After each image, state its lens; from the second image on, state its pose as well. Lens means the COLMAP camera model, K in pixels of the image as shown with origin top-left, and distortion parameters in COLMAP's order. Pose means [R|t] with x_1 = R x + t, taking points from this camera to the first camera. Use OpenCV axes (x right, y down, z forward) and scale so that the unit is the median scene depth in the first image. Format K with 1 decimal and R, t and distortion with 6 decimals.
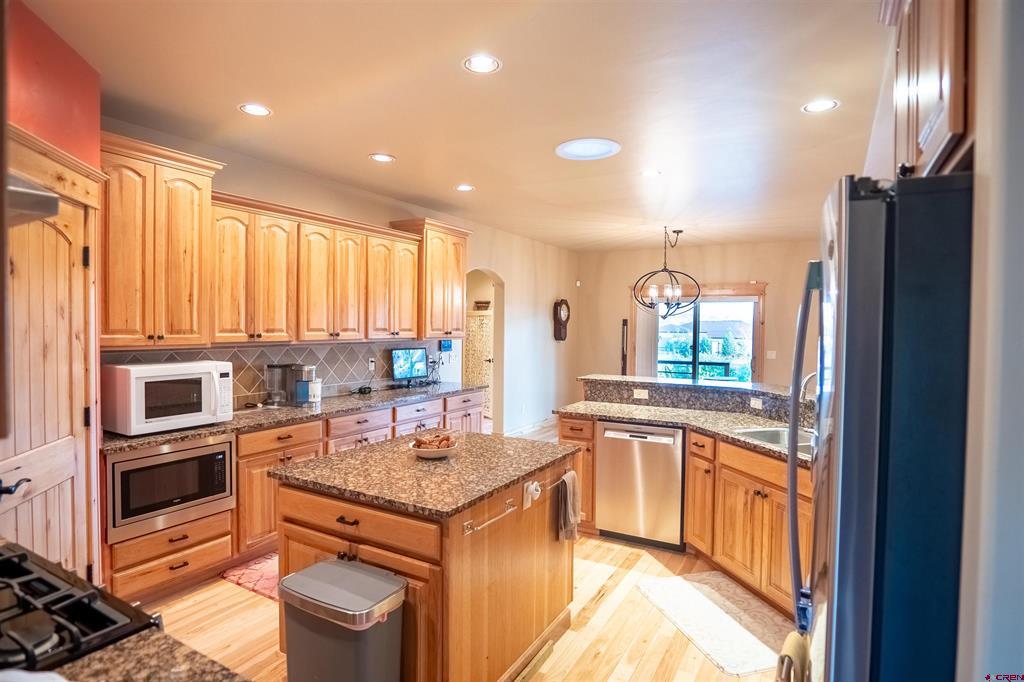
lens RADIAL K [[546.2, 0, 512.0], [0, 546.2, 341.0], [0, 0, 1]] dist [-0.030277, 0.000926]
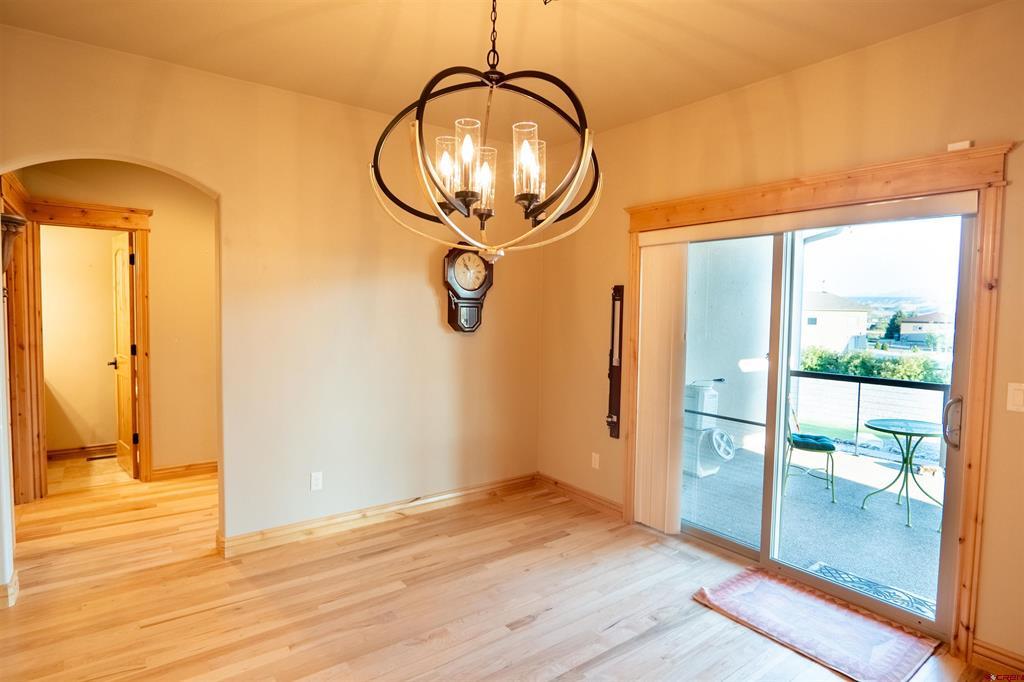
lens RADIAL K [[546.2, 0, 512.0], [0, 546.2, 341.0], [0, 0, 1]] dist [-0.030277, 0.000926]
pose [[0.923210, 0.026289, -0.383397, 0.633261], [-0.016116, 0.999428, 0.029722, -0.015511], [0.383959, -0.021261, 0.923105, 1.210593]]
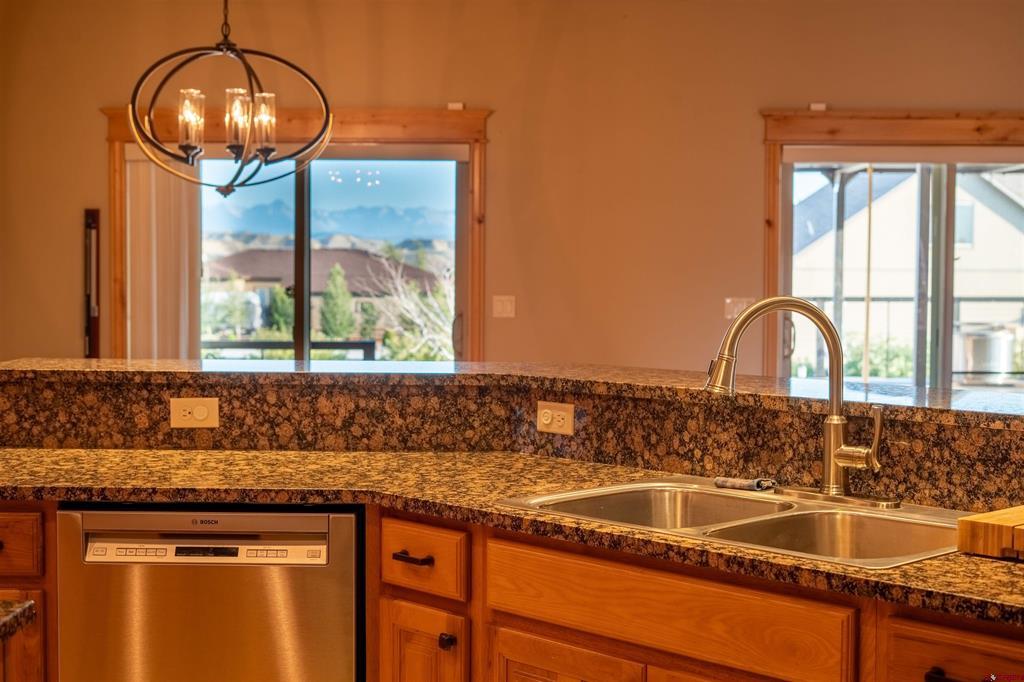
lens RADIAL K [[1495.6, 0, 512.0], [0, 1495.6, 341.0], [0, 0, 1]] dist [-0.017090, -0.022641]
pose [[0.877292, -0.025993, 0.479253, -0.004216], [0.015233, 0.999537, 0.026328, 0.041196], [-0.479716, -0.015797, 0.877282, 0.205576]]
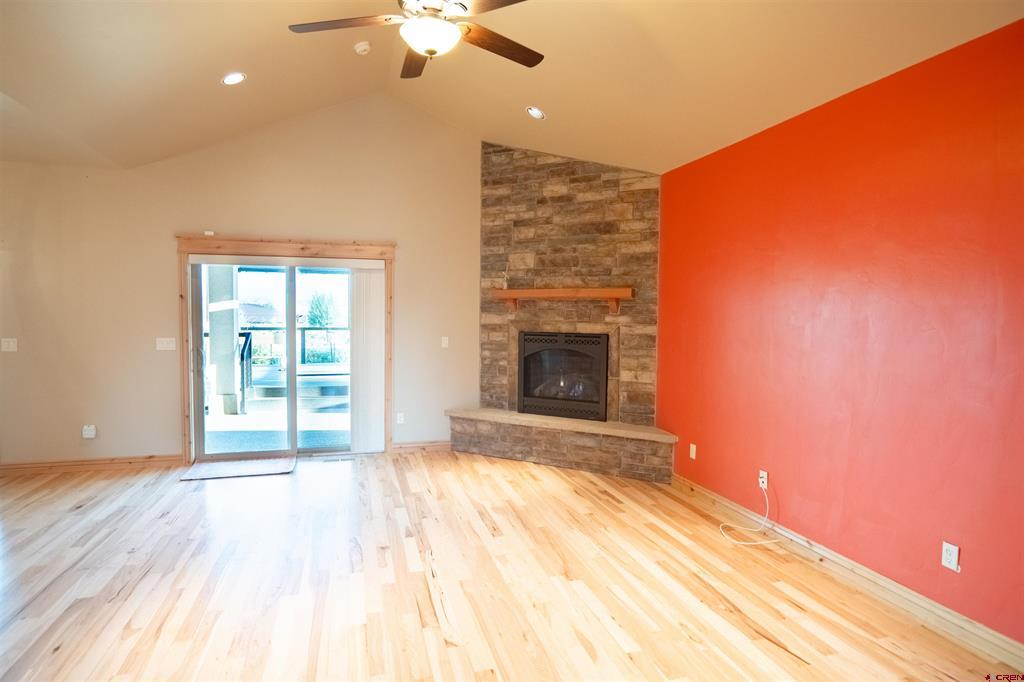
lens RADIAL K [[546.2, 0, 512.0], [0, 546.2, 341.0], [0, 0, 1]] dist [-0.030277, 0.000926]
pose [[0.680775, -0.038819, 0.731463, 0.794492], [0.016364, 0.999152, 0.037795, 0.013464], [-0.732310, -0.013760, 0.680833, 0.318871]]
